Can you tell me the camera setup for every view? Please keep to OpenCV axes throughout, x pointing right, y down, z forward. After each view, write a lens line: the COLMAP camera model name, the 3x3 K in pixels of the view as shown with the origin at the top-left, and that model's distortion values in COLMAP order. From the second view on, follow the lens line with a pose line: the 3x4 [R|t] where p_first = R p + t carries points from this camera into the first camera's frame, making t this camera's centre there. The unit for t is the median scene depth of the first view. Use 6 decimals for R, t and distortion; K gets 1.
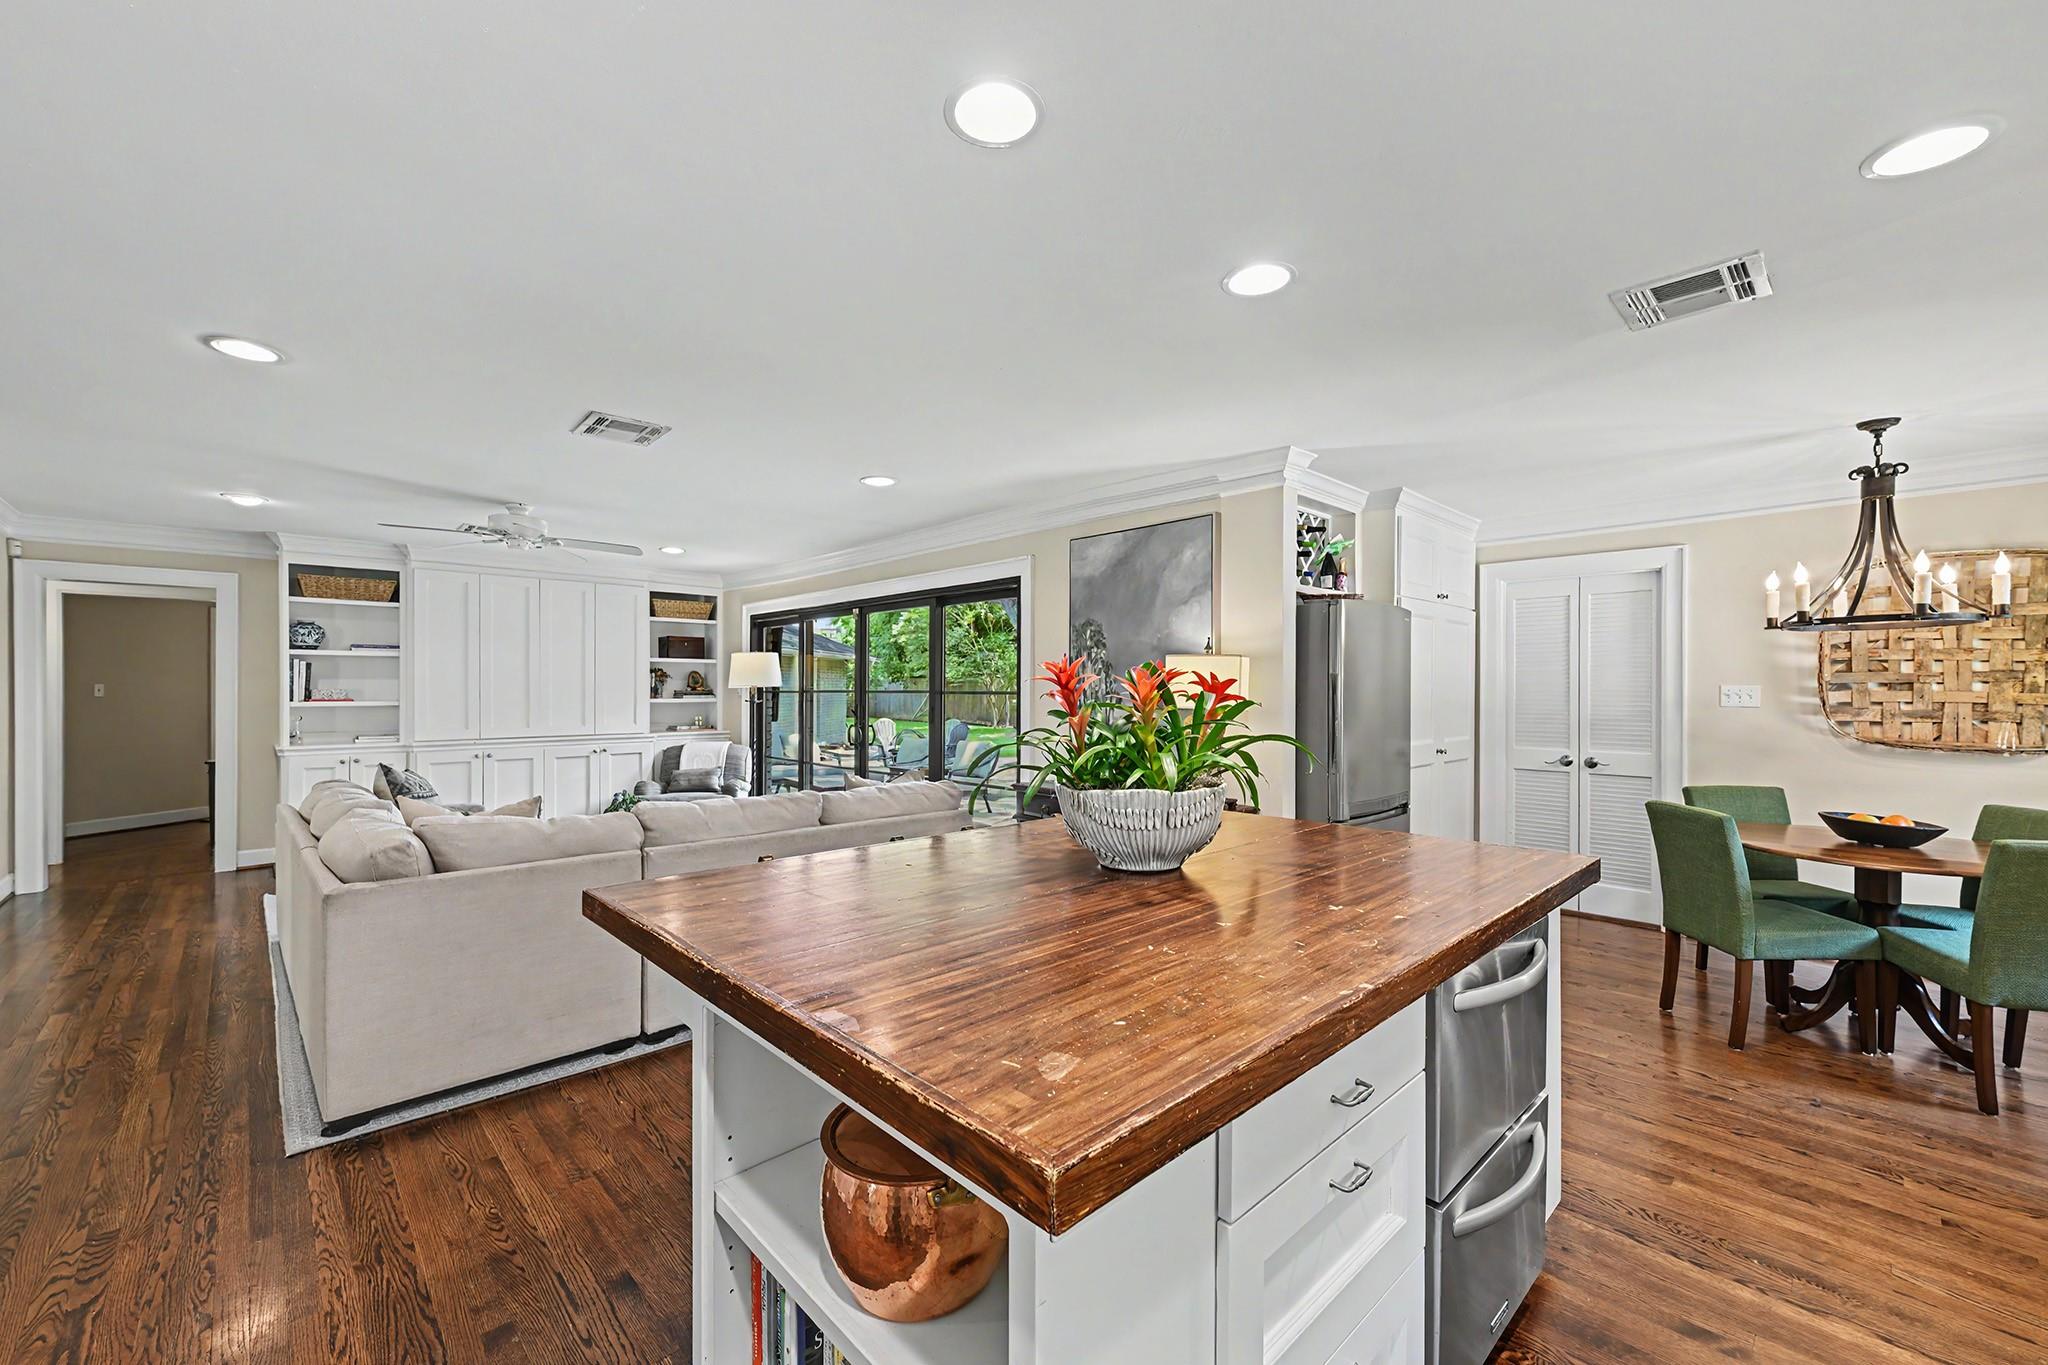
lens RADIAL K [[829.9, 0, 1022.1], [0, 829.9, 687.0], [0, 0, 1]] dist [0.010039, 0.000133]
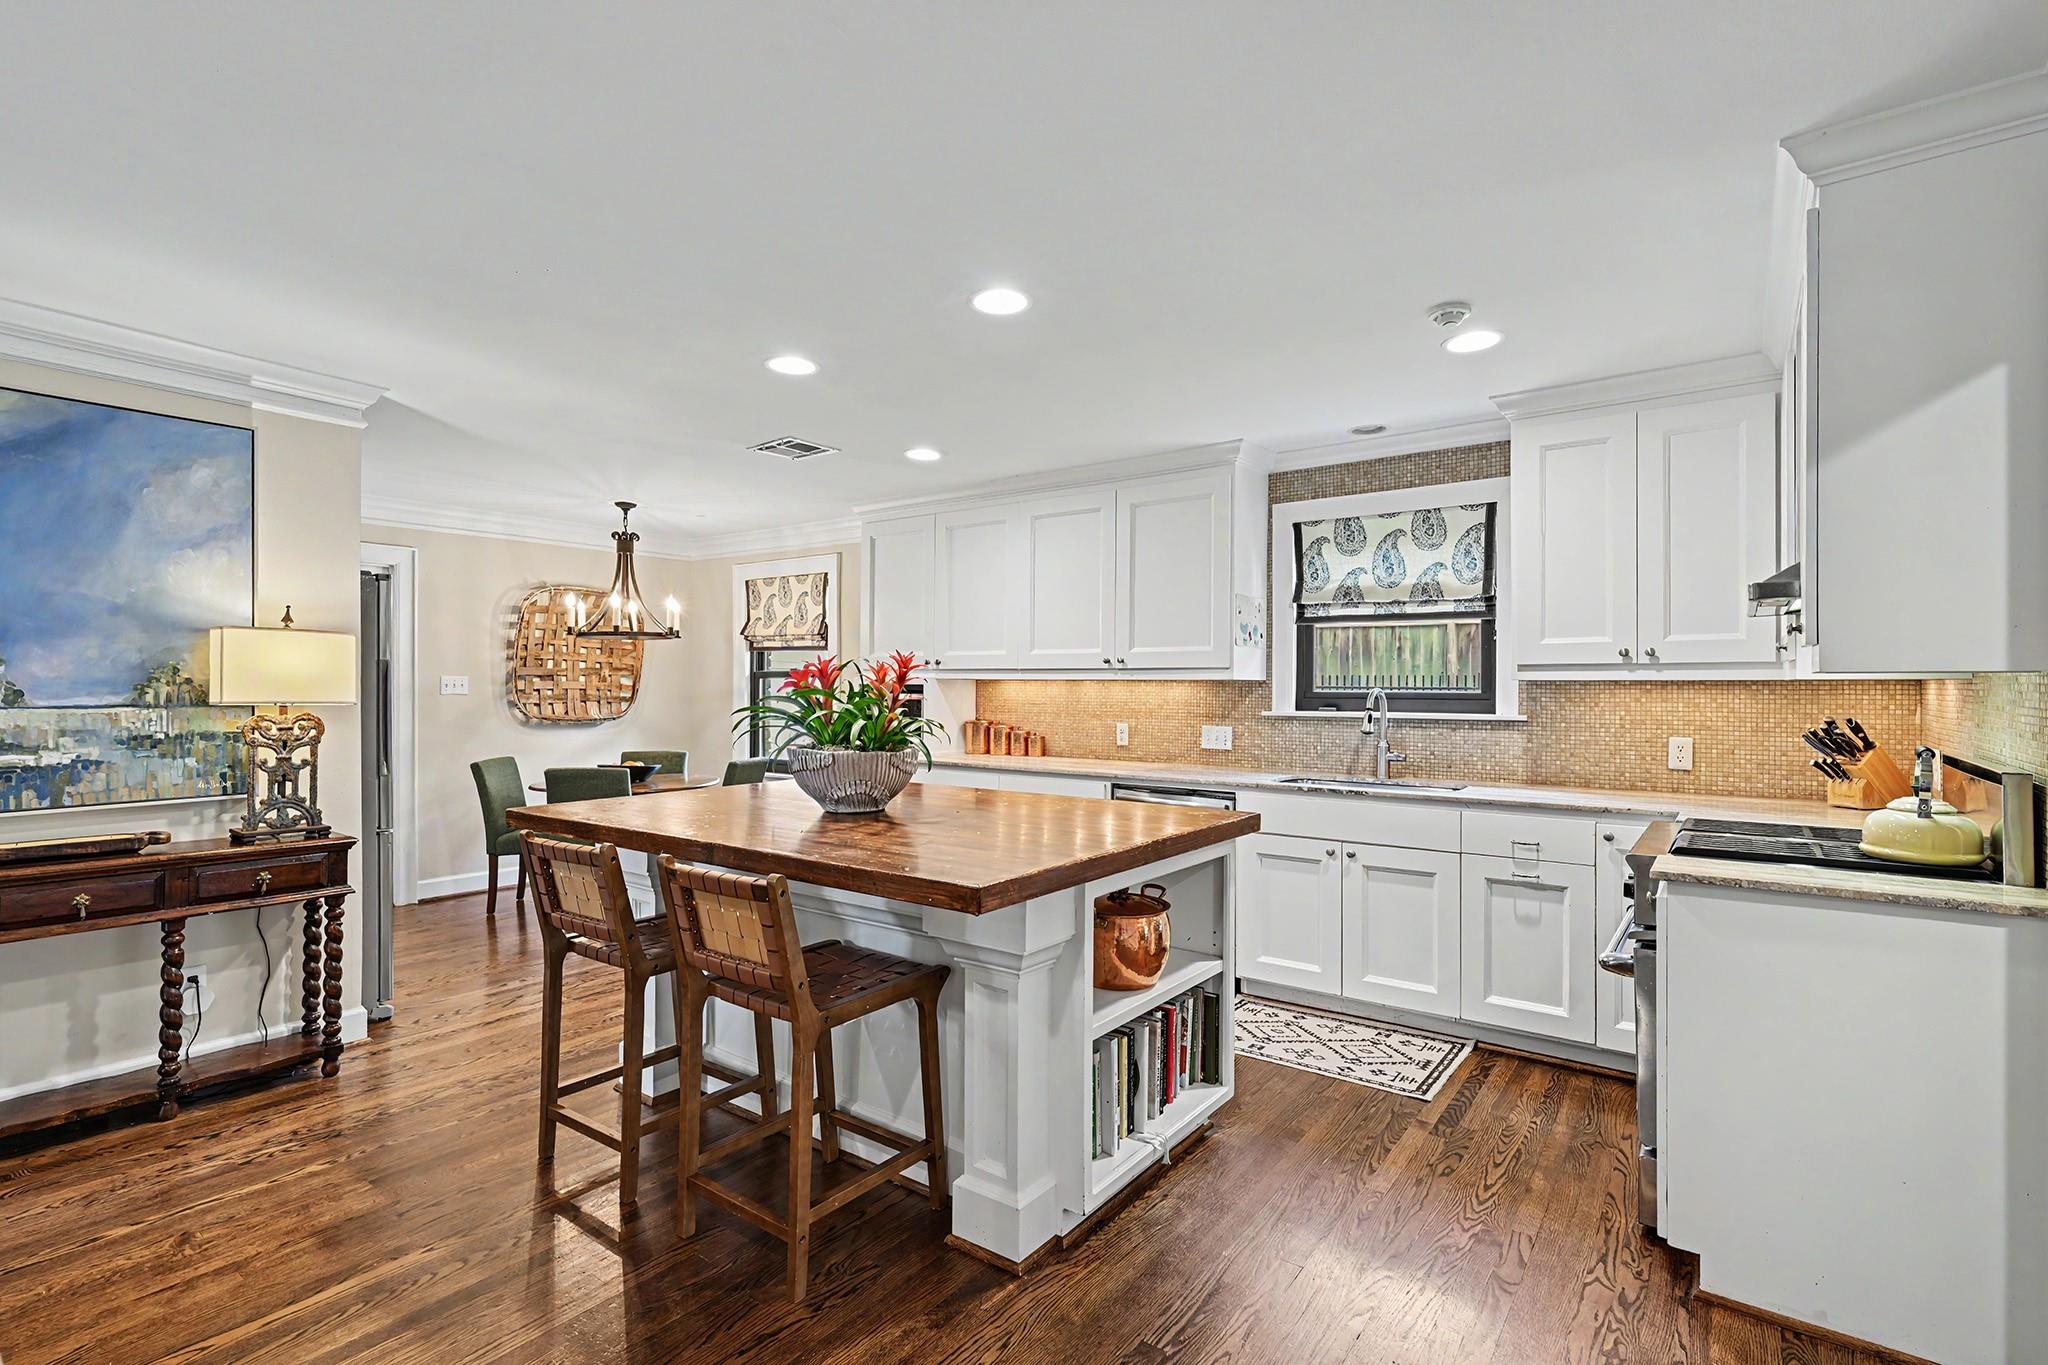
lens RADIAL K [[967.6, 0, 1018.6], [0, 967.6, 676.6], [0, 0, 1]] dist [-0.003148, -0.004880]
pose [[-0.164613, 0.006825, 0.986335, -0.637654], [-0.004325, 0.999961, -0.007641, 0.005565], [-0.986349, -0.005524, -0.164577, 0.454492]]
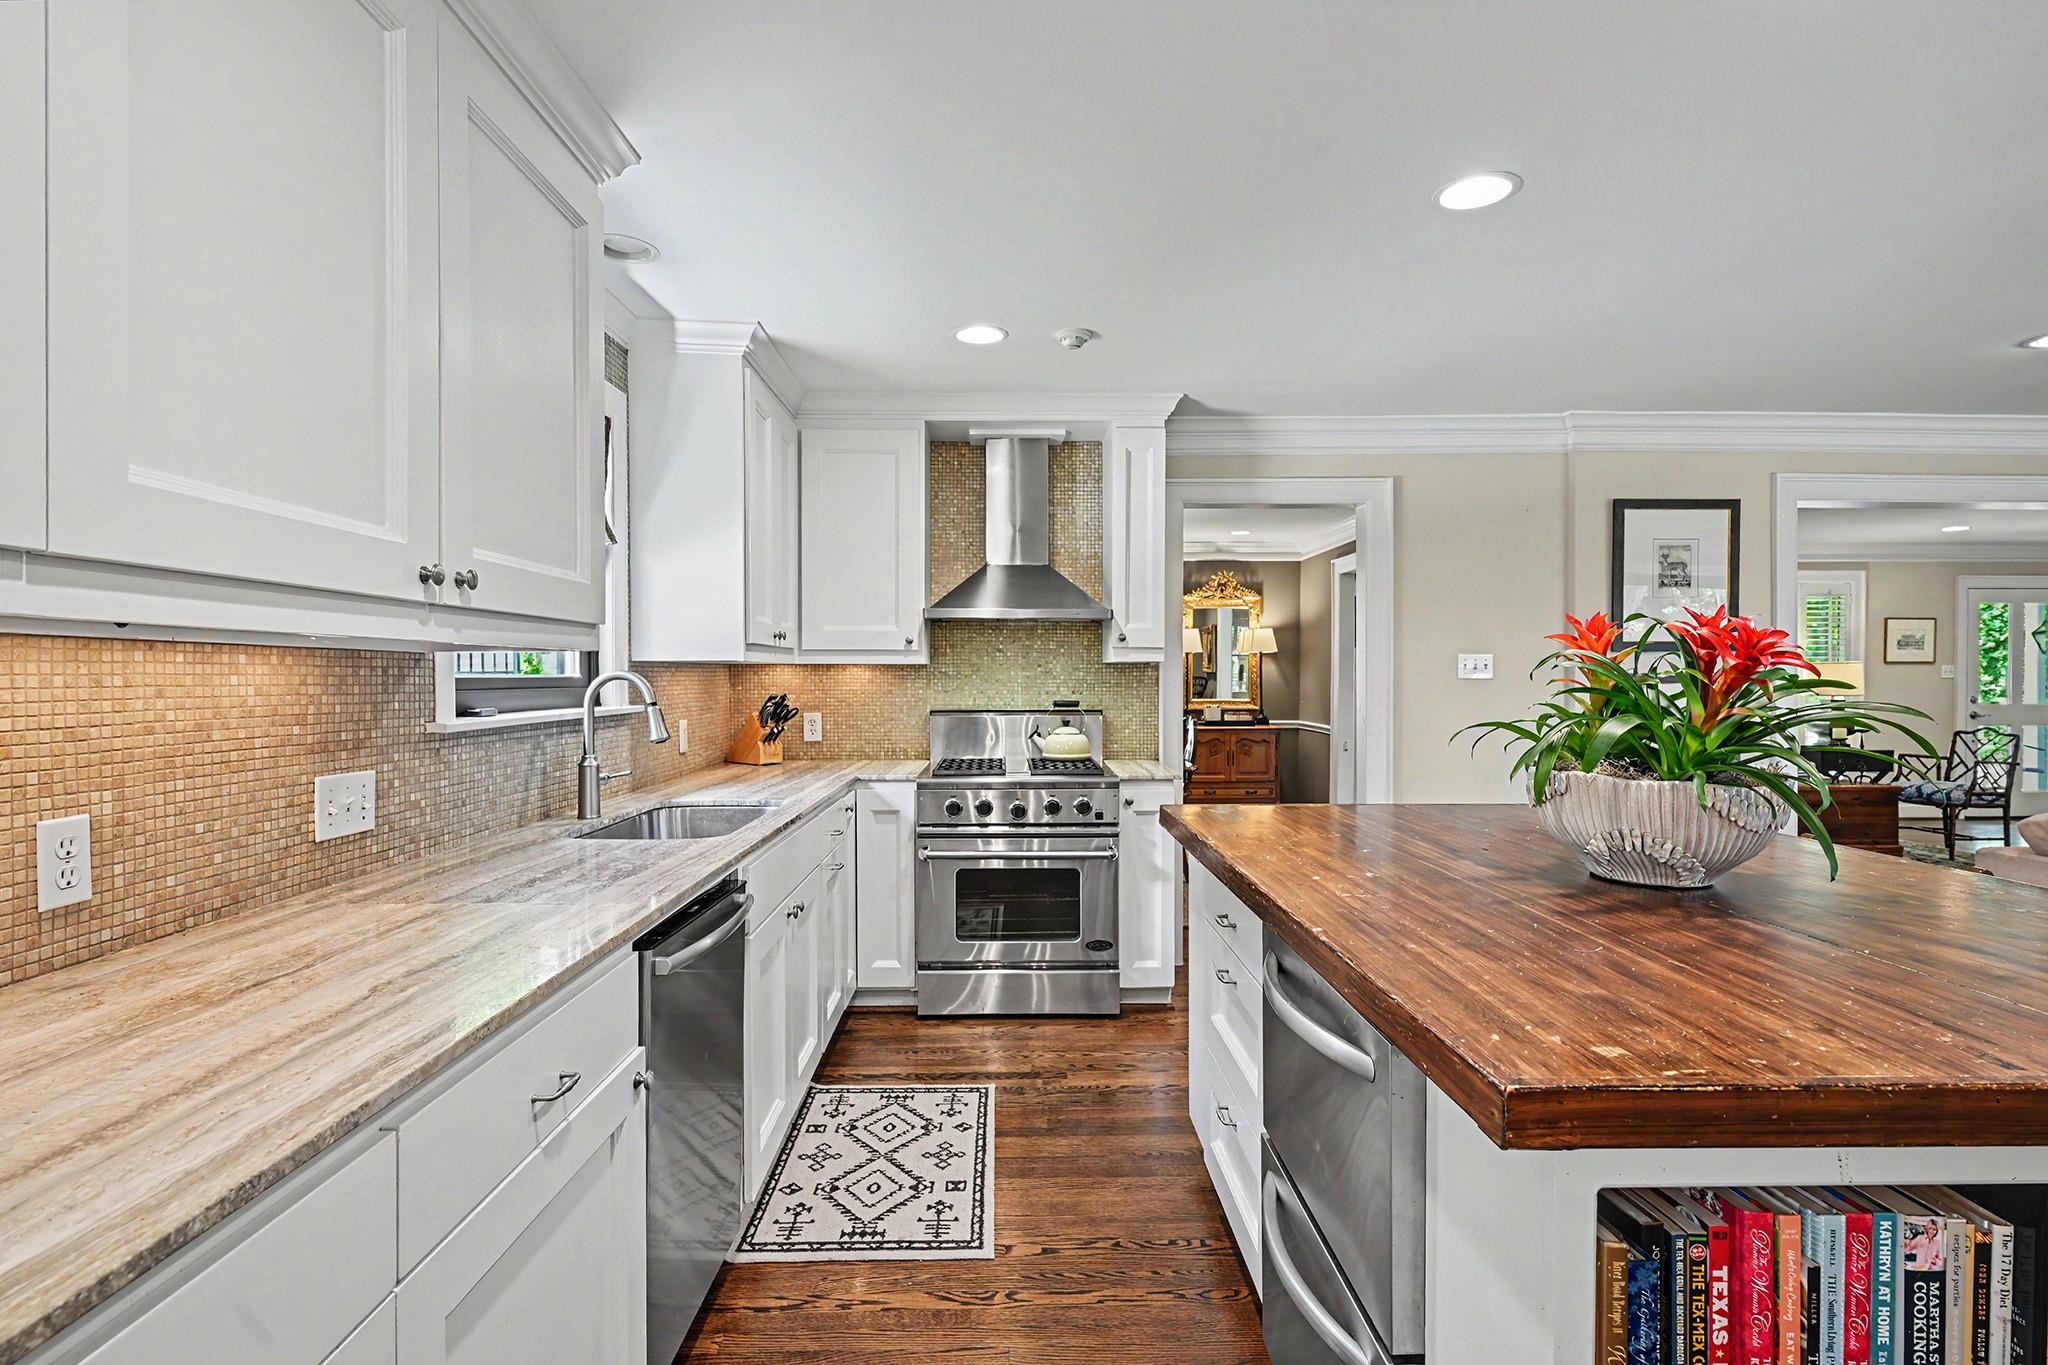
lens RADIAL K [[990.8, 0, 1020.0], [0, 990.8, 681.7], [0, 0, 1]] dist [-0.004100, -0.000543]
pose [[-0.678587, 0.004641, -0.734505, 0.542302], [0.002666, 0.999989, 0.003856, 0.013234], [0.734515, 0.000658, -0.678592, 0.542720]]
